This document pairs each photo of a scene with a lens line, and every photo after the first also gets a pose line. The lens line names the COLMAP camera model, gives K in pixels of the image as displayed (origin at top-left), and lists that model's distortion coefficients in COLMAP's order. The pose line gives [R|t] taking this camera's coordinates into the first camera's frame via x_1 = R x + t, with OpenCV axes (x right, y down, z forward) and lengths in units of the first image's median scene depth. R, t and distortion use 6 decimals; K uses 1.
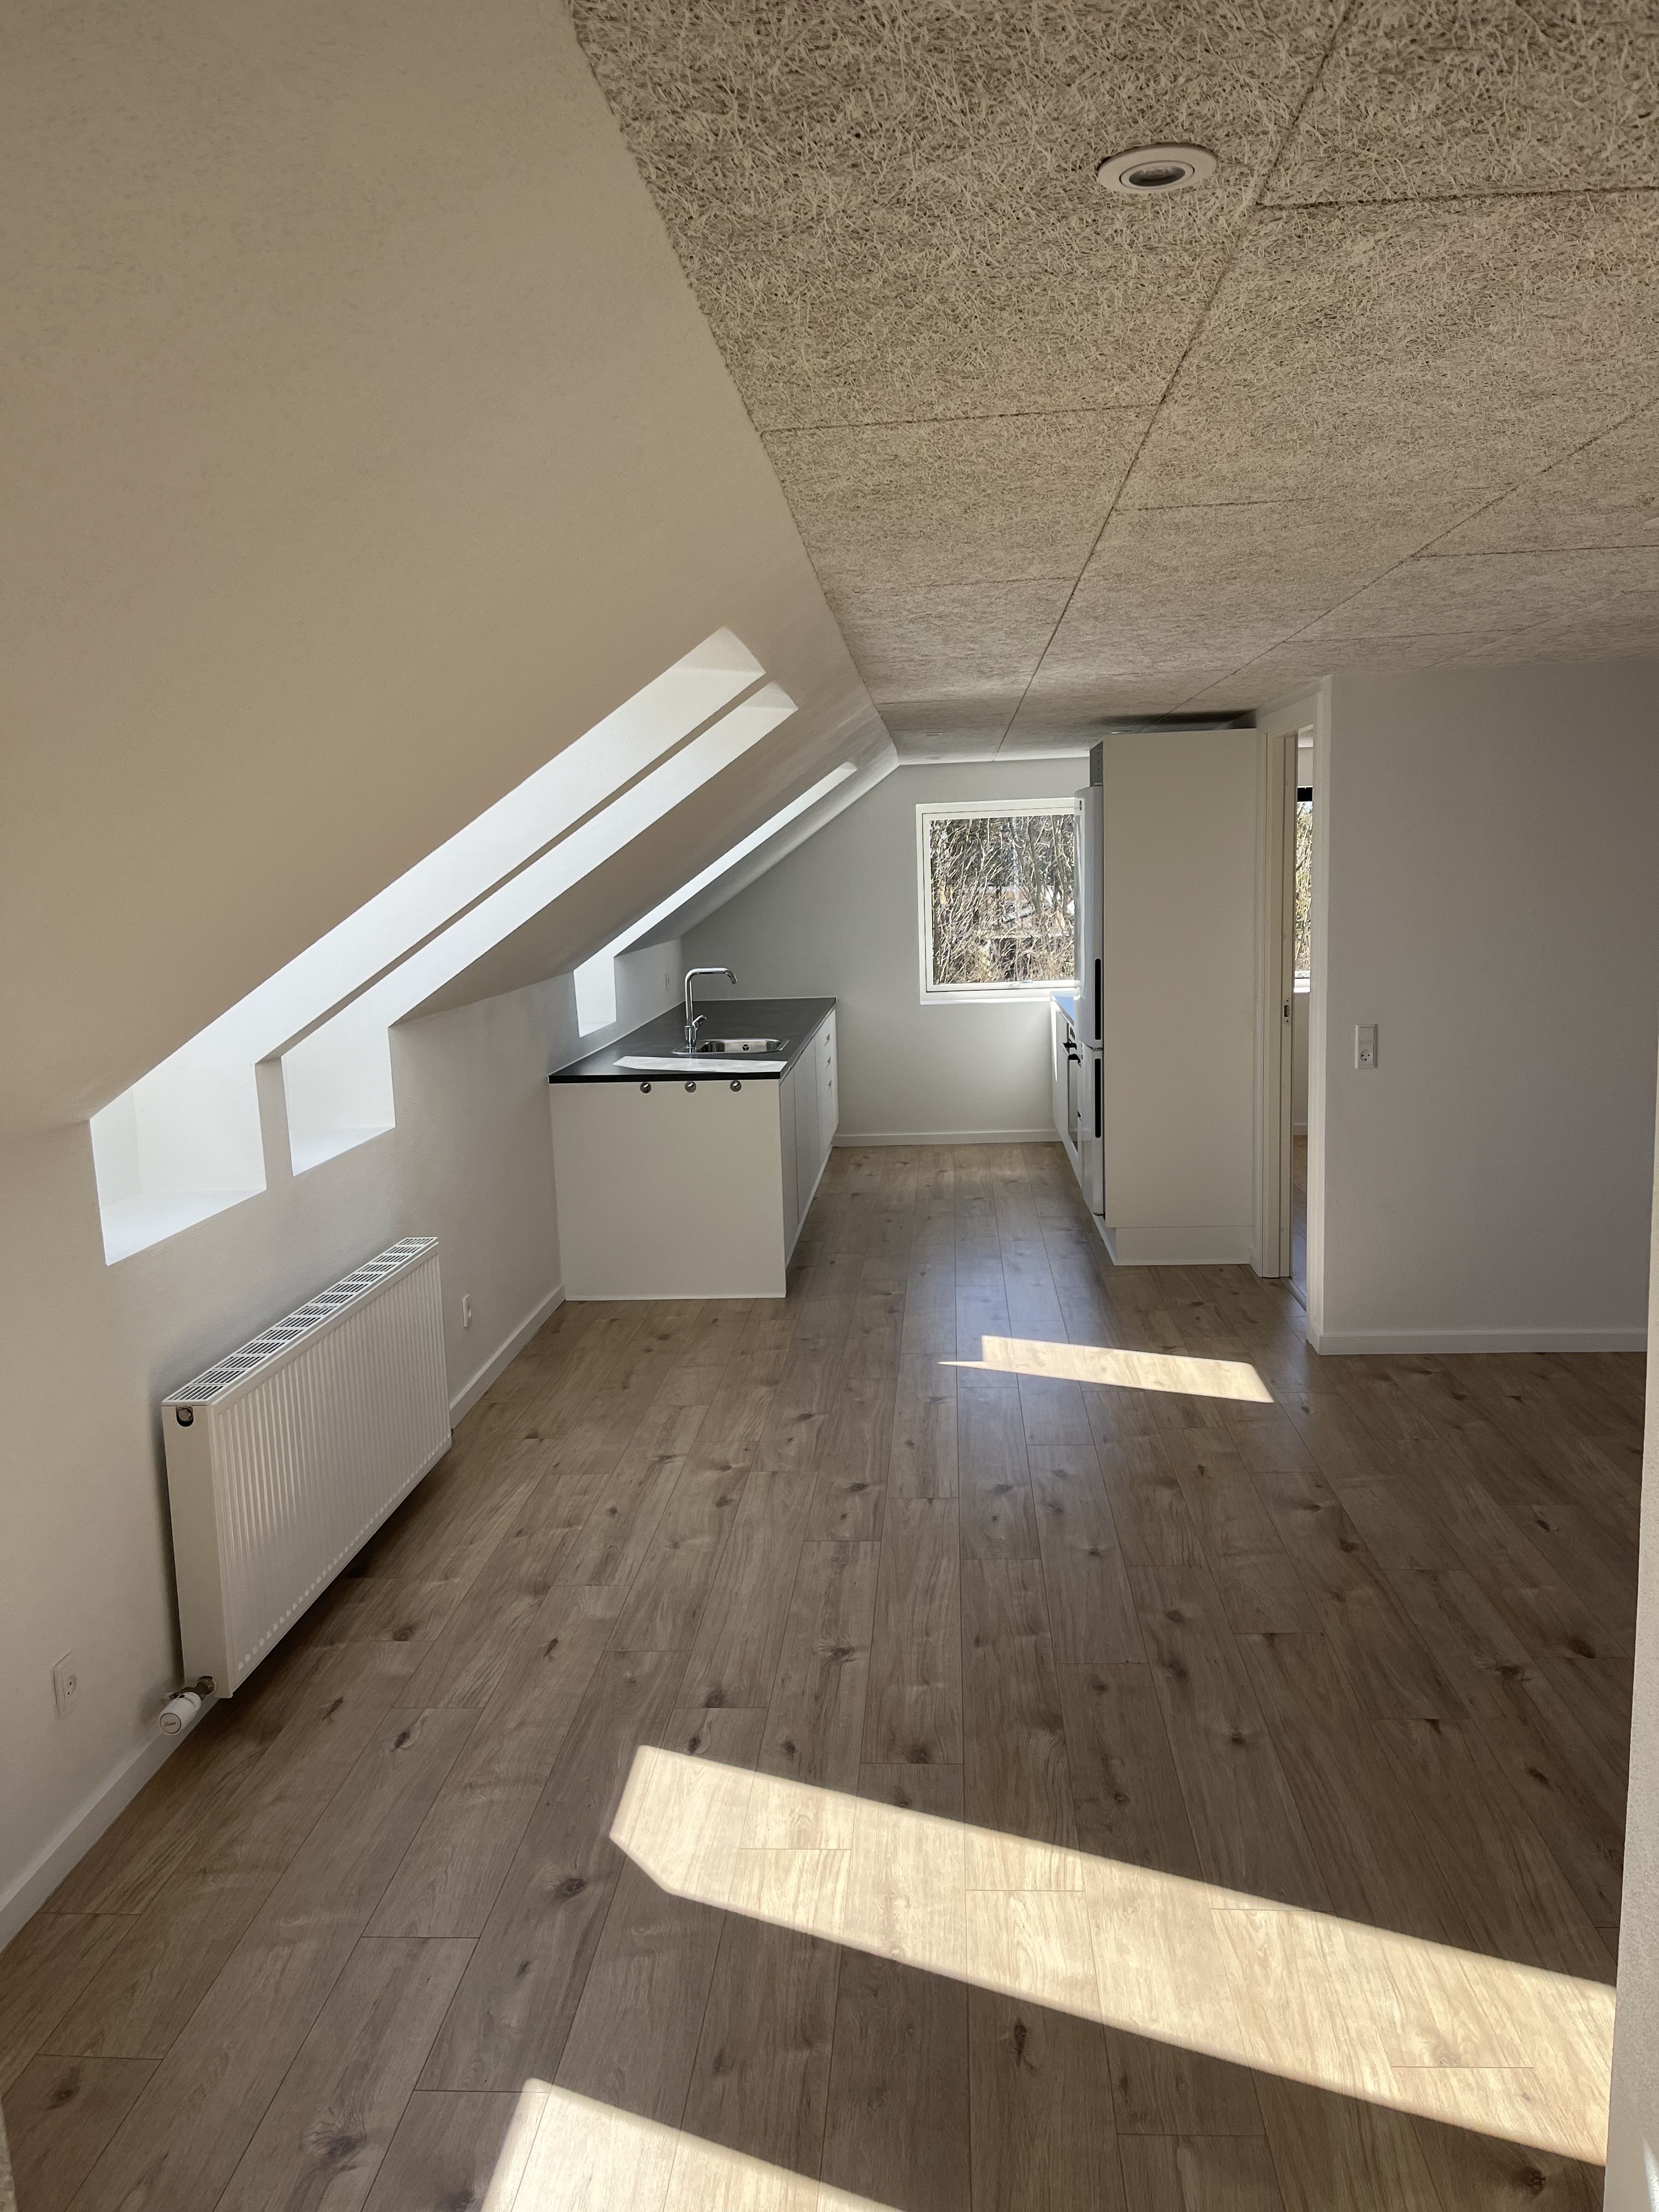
lens RADIAL K [[1686.7, 0, 835.6], [0, 1686.7, 1110.3], [0, 0, 1]] dist [-0.007910, -0.008411]
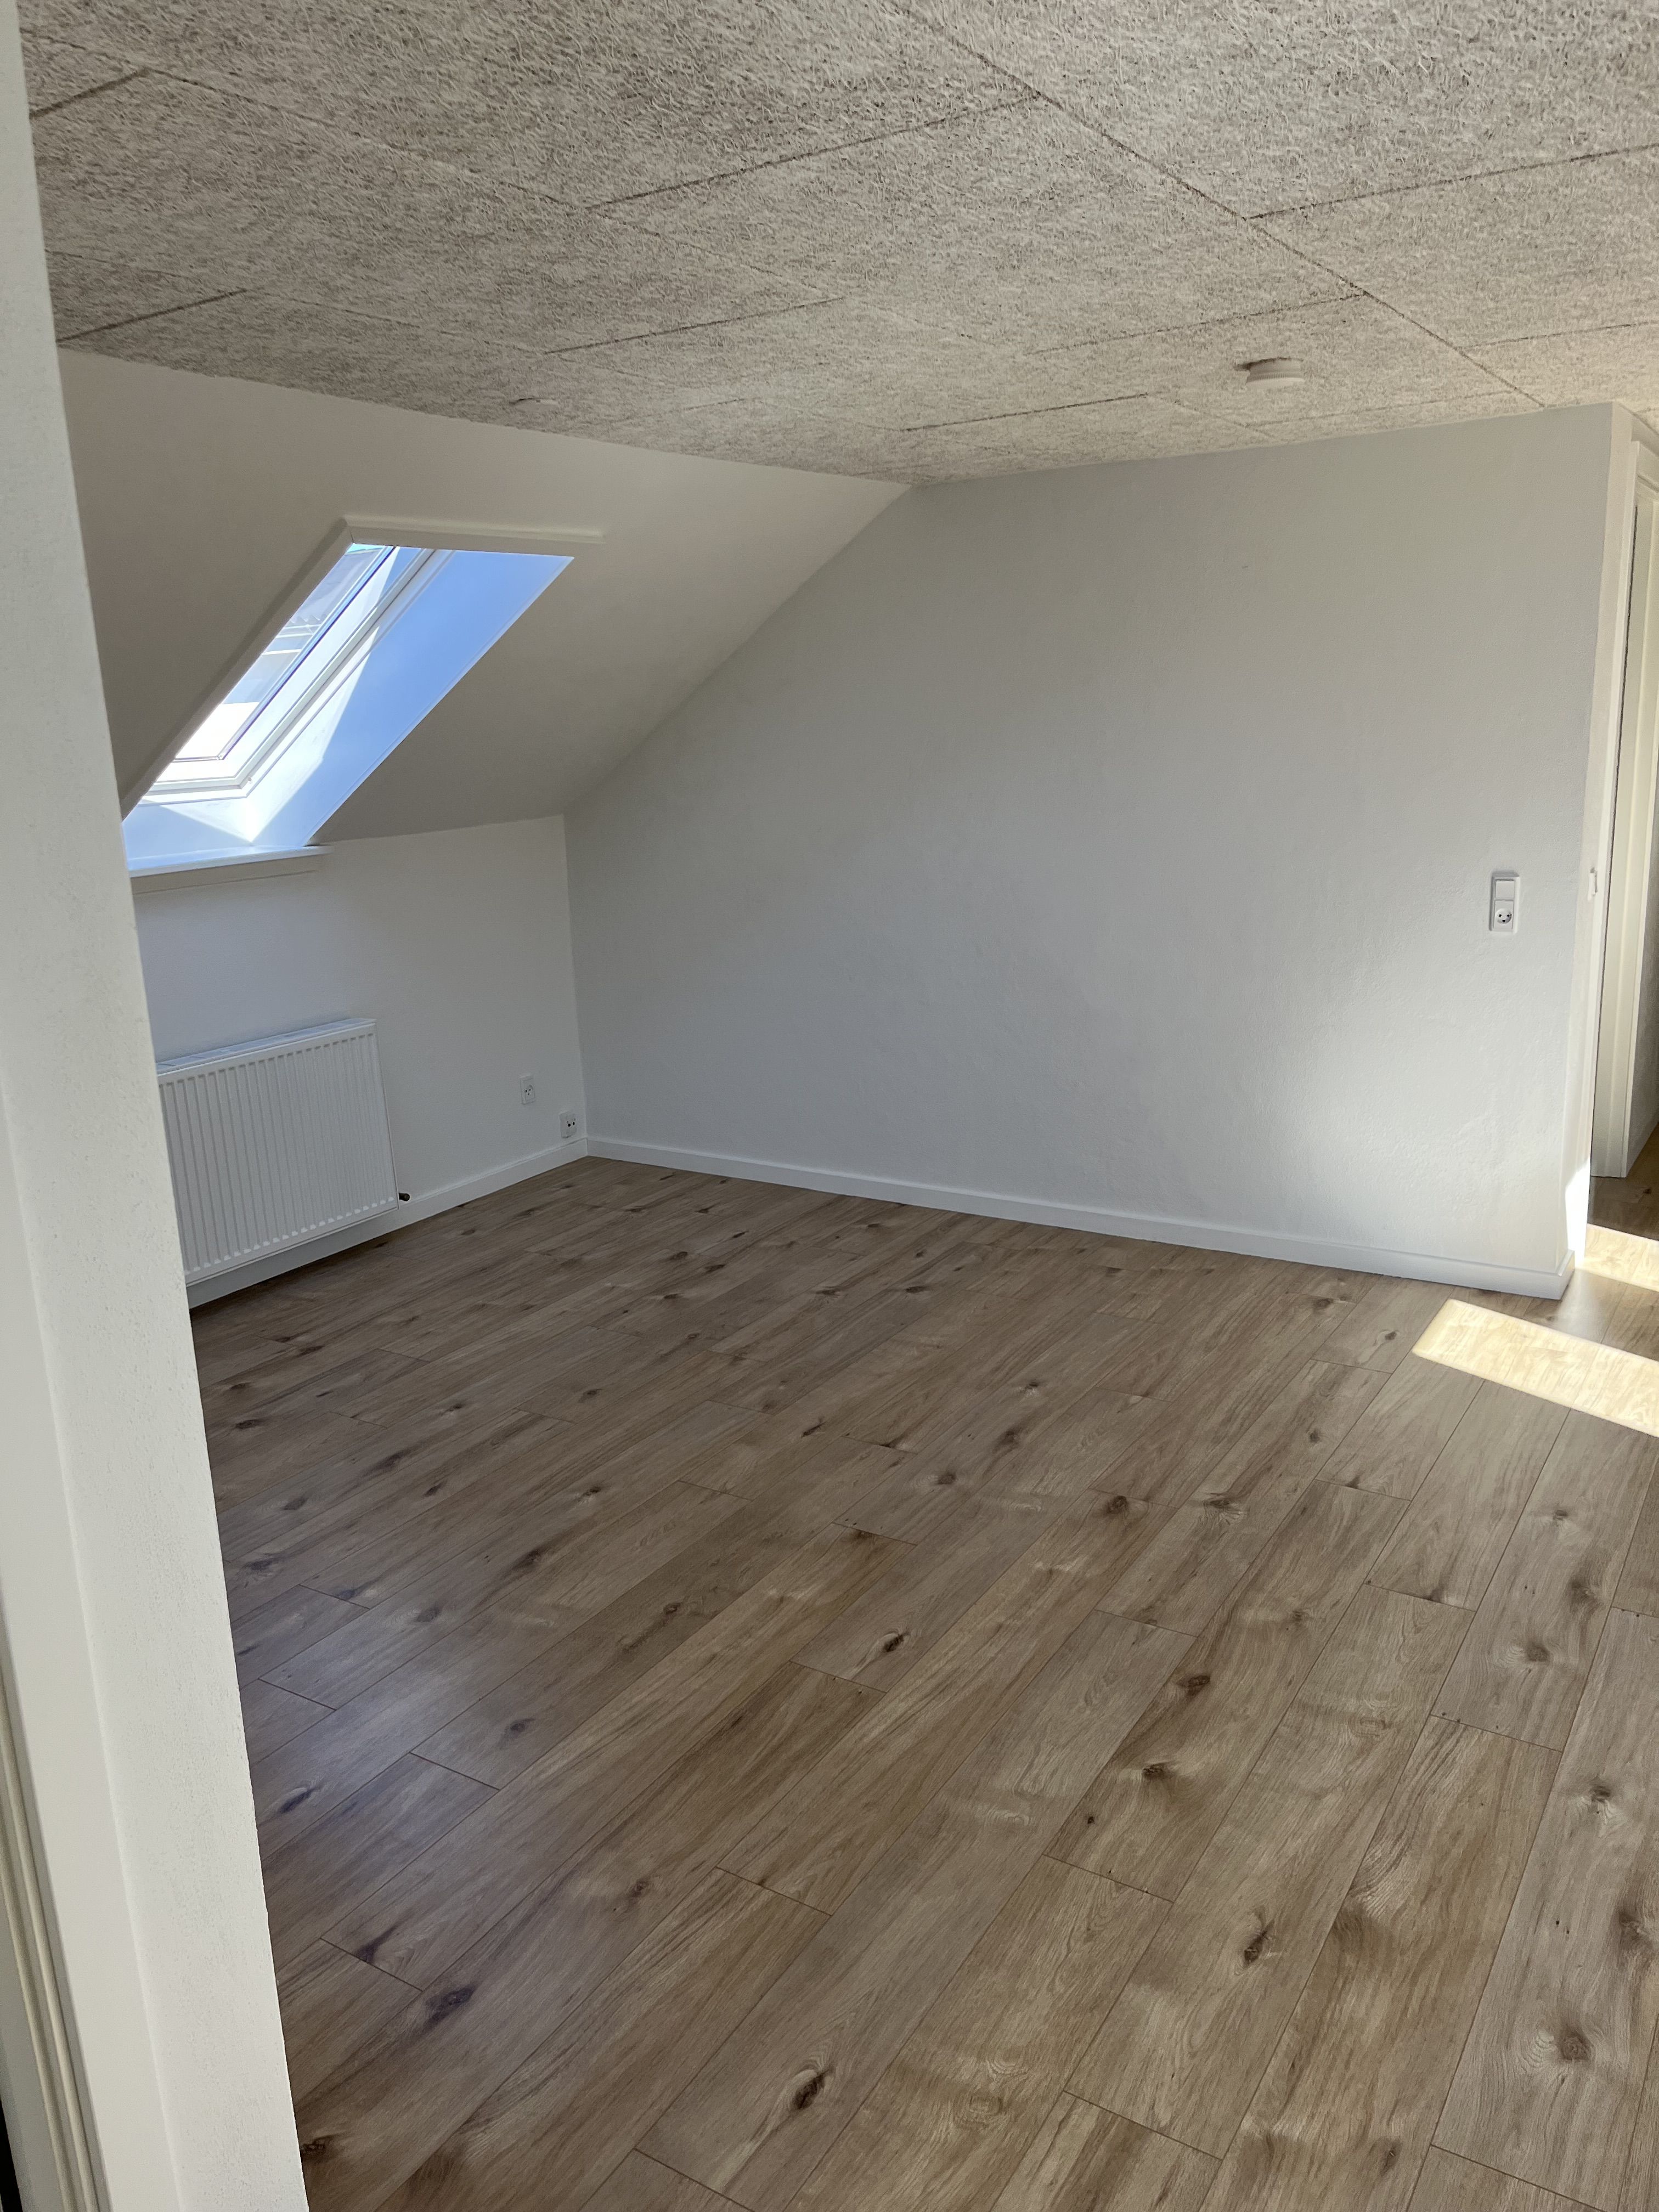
lens RADIAL K [[1686.7, 0, 831.3], [0, 1686.7, 1105.2], [0, 0, 1]] dist [-0.007910, -0.008411]
pose [[-0.877021, -0.025749, 0.479762, 0.134120], [0.155669, 0.929467, 0.334452, -0.236293], [-0.454534, 0.368006, -0.811154, 1.774173]]
